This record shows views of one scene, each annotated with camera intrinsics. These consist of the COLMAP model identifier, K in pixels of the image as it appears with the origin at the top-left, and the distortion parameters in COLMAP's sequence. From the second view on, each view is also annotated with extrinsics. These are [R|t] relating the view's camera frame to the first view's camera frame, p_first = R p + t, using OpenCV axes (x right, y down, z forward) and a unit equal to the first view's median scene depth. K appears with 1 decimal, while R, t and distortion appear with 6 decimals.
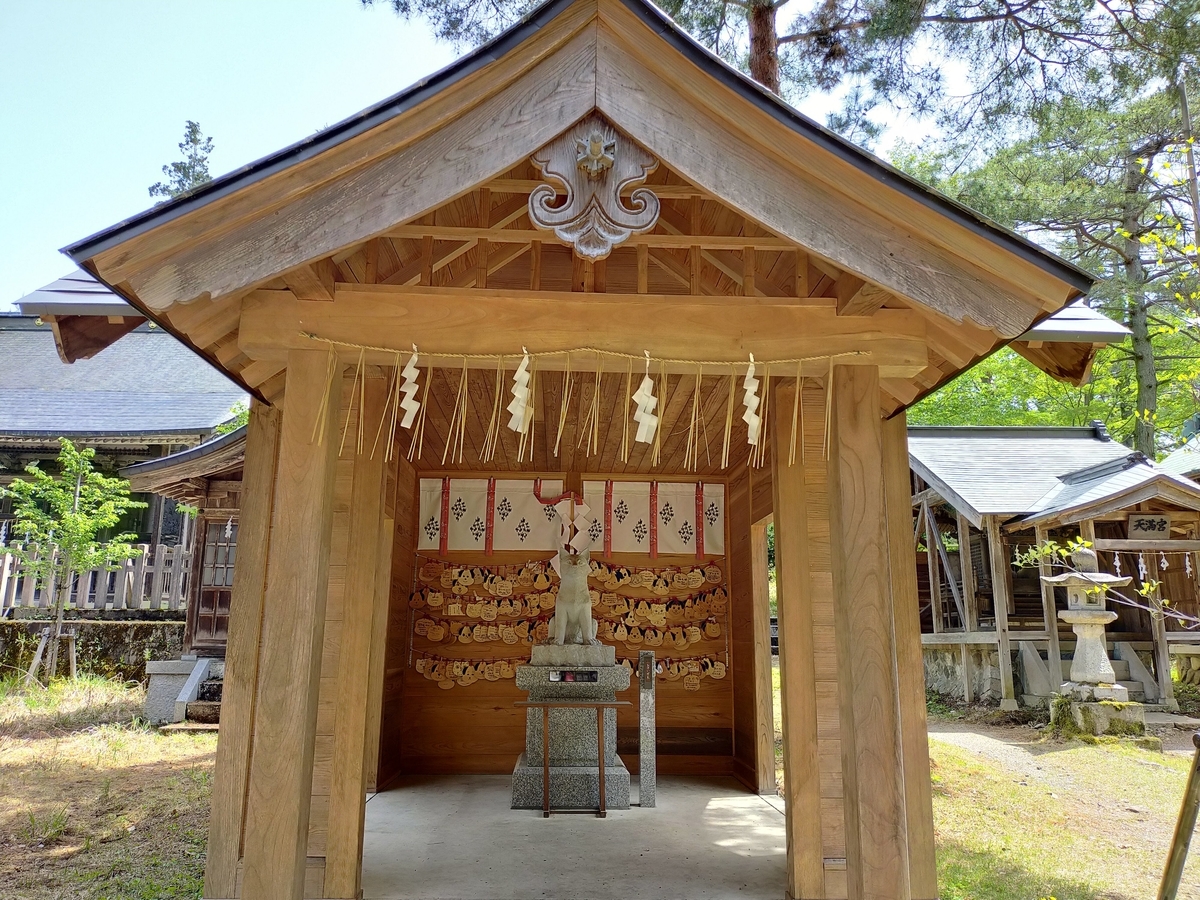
lens RADIAL K [[887.5, 0, 600.3], [0, 887.5, 452.0], [0, 0, 1]] dist [0.061686, -0.041276]
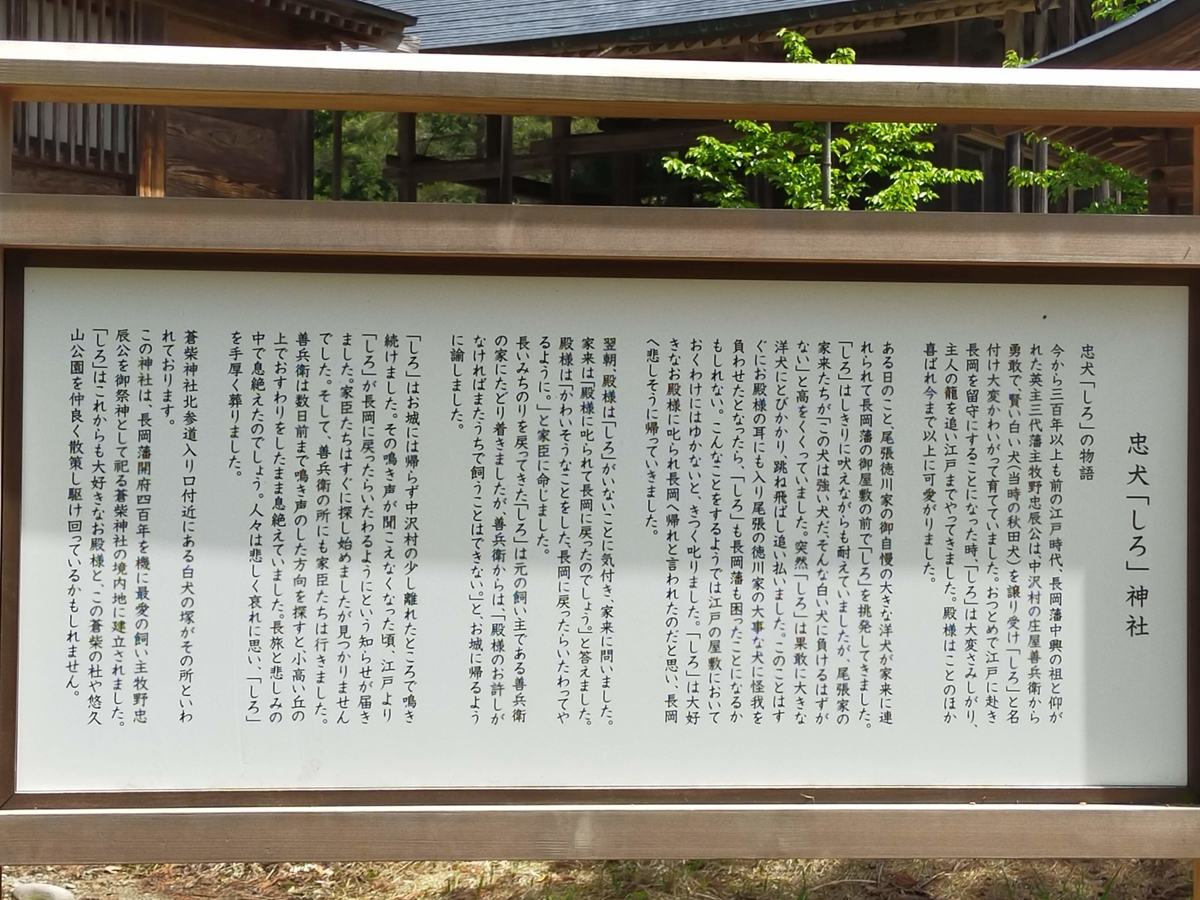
lens RADIAL K [[887.5, 0, 591.7], [0, 887.5, 444.3], [0, 0, 1]] dist [0.061686, -0.041276]
pose [[0.911401, -0.002862, -0.411509, -1.159771], [0.091472, 0.976369, 0.195799, 0.192290], [0.401224, -0.216093, 0.890125, 1.258946]]
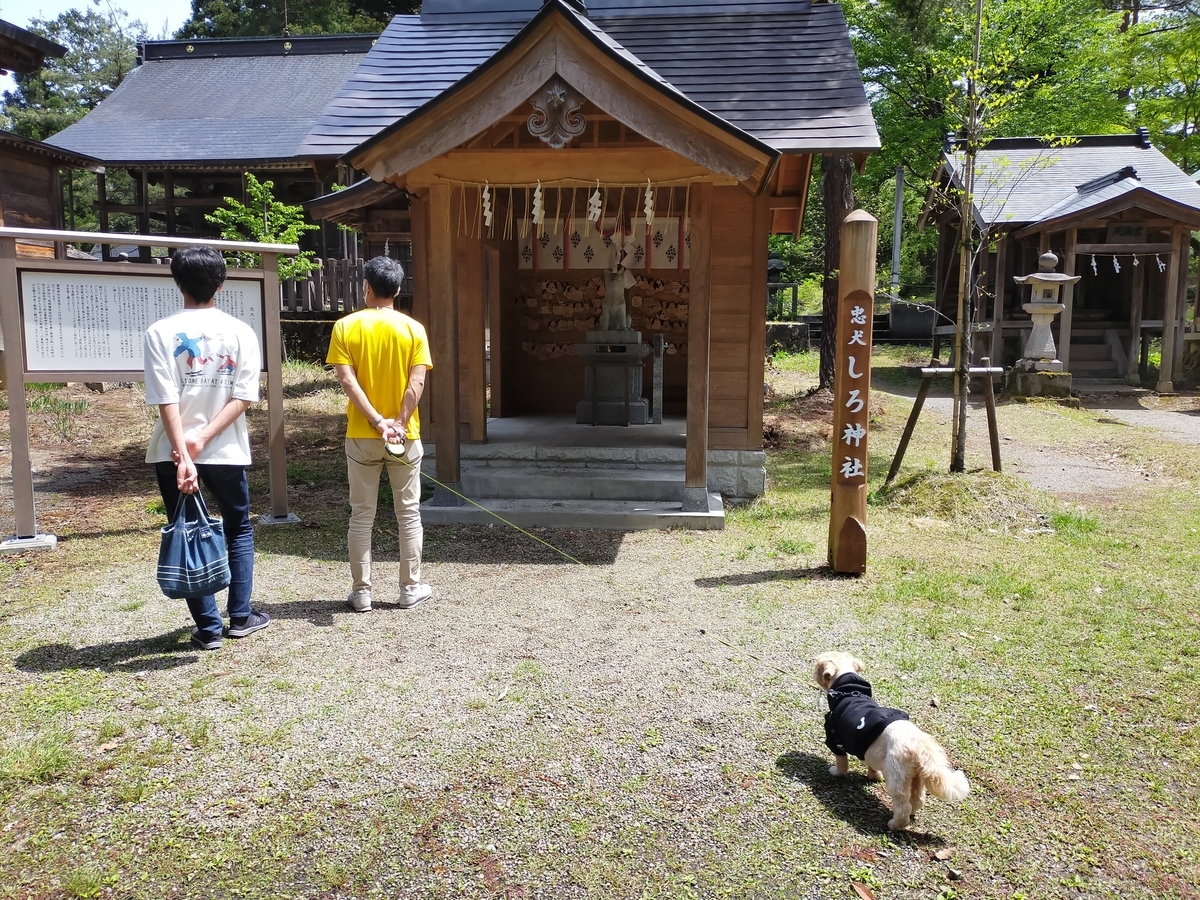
lens RADIAL K [[887.5, 0, 610.9], [0, 887.5, 447.8], [0, 0, 1]] dist [0.061686, -0.041276]
pose [[0.990520, 0.012075, -0.136837, 0.153295], [0.032241, 0.947869, 0.317026, -0.073437], [0.133532, -0.318433, 0.938493, -0.462215]]
